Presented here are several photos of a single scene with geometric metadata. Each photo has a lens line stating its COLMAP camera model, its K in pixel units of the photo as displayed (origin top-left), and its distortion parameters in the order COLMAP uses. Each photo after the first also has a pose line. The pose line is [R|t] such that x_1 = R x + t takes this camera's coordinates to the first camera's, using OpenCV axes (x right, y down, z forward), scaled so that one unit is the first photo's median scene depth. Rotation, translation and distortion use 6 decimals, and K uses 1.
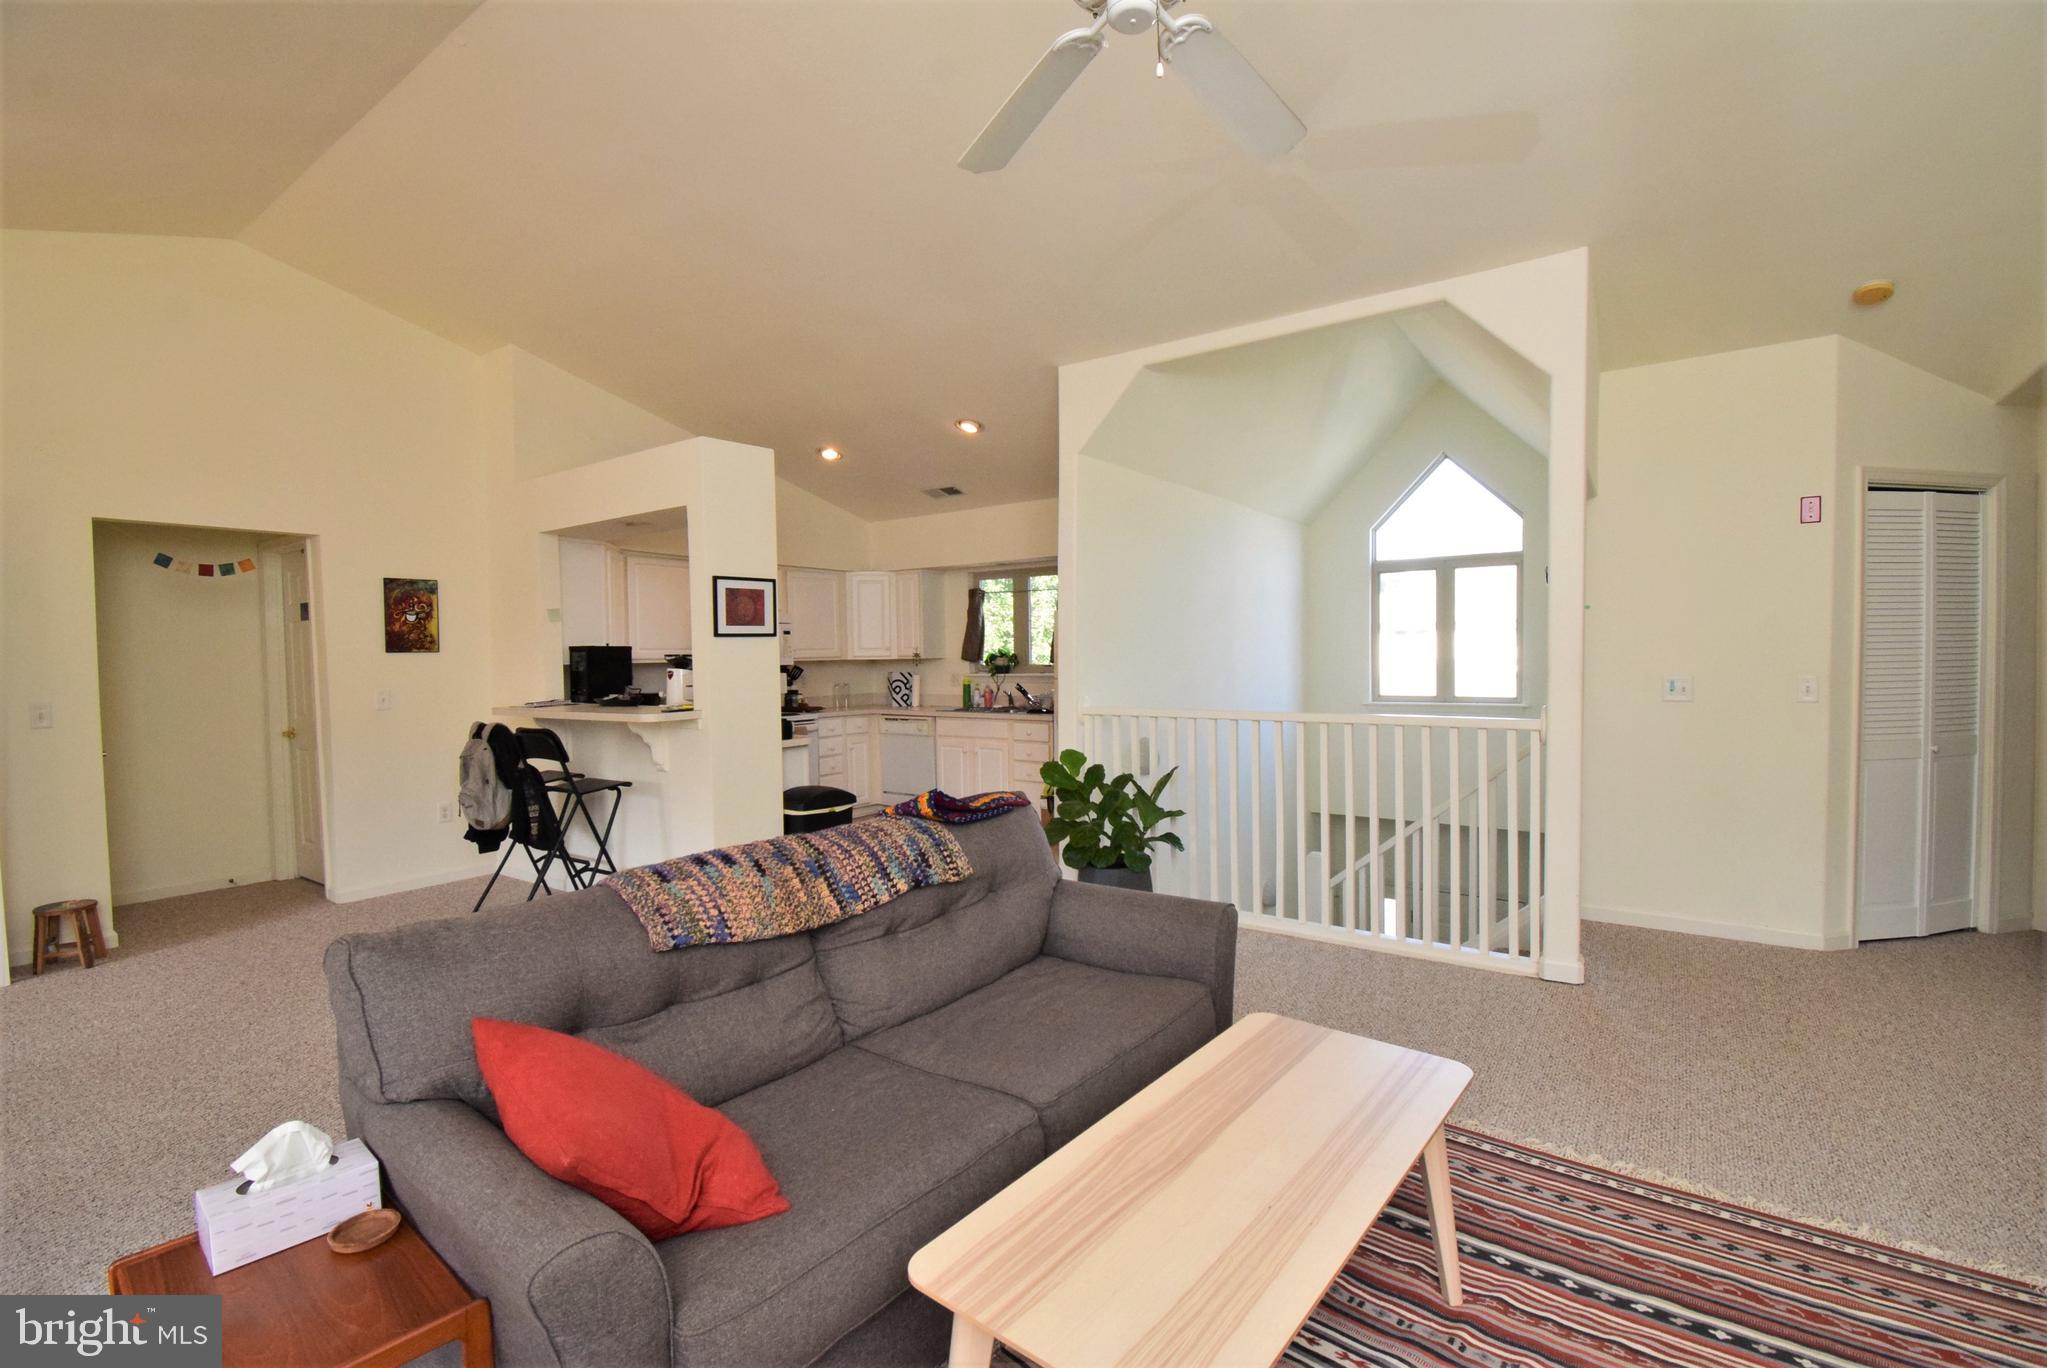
lens RADIAL K [[908.2, 0, 1033.8], [0, 908.2, 685.7], [0, 0, 1]] dist [-0.004555, -0.000084]
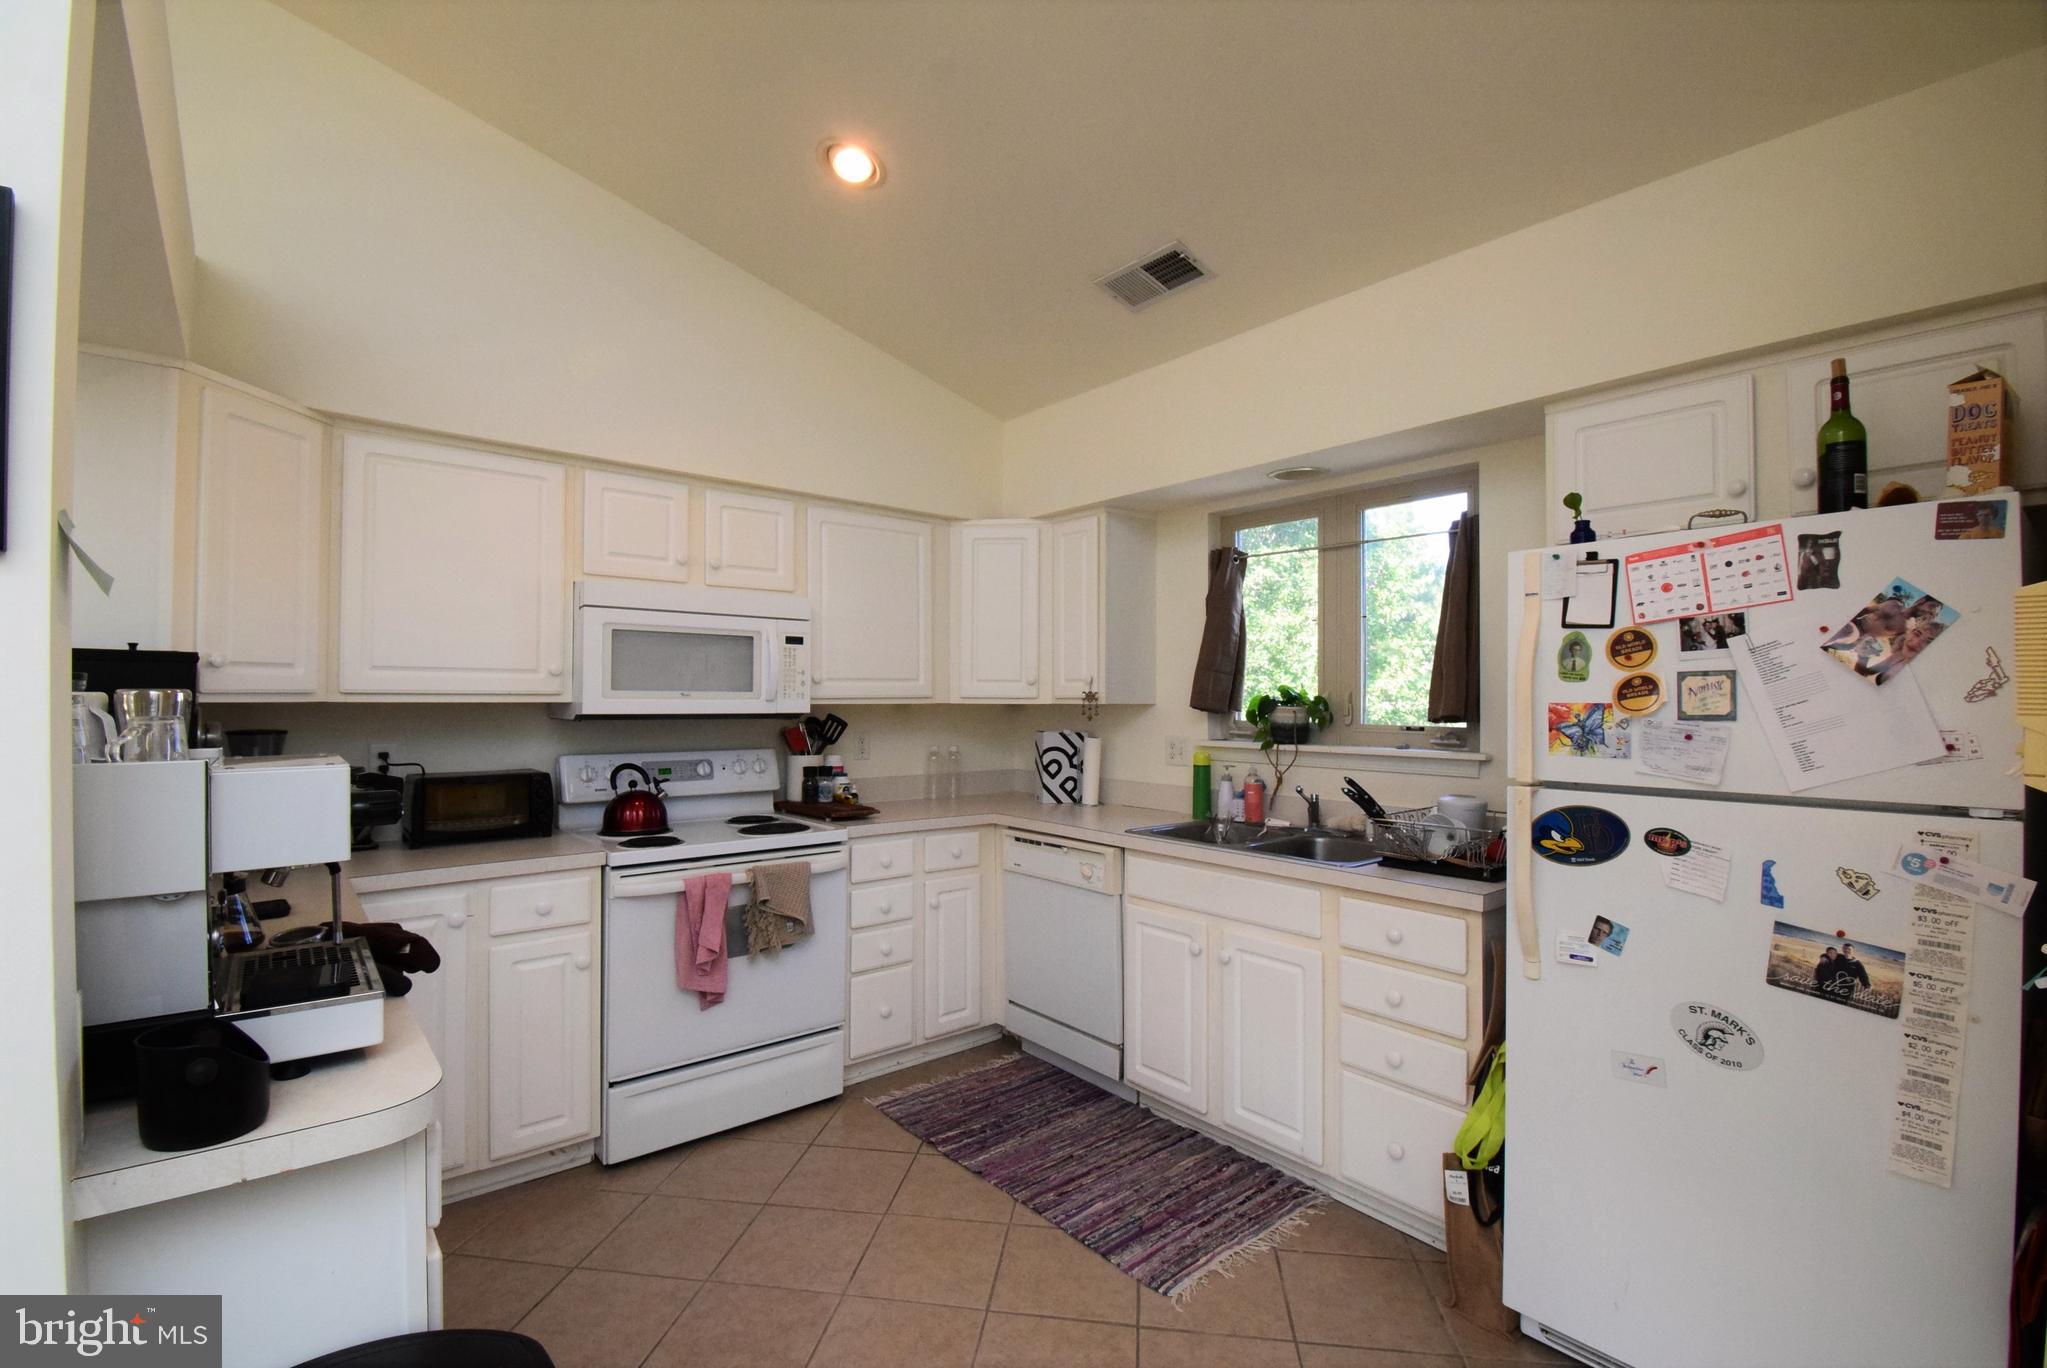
lens RADIAL K [[908.2, 0, 1026.3], [0, 908.2, 684.7], [0, 0, 1]] dist [-0.004555, -0.000084]
pose [[0.968023, 0.014685, -0.250432, -0.047612], [-0.027318, 0.998519, -0.047044, -0.017738], [0.249371, 0.052381, 0.966990, 0.565748]]
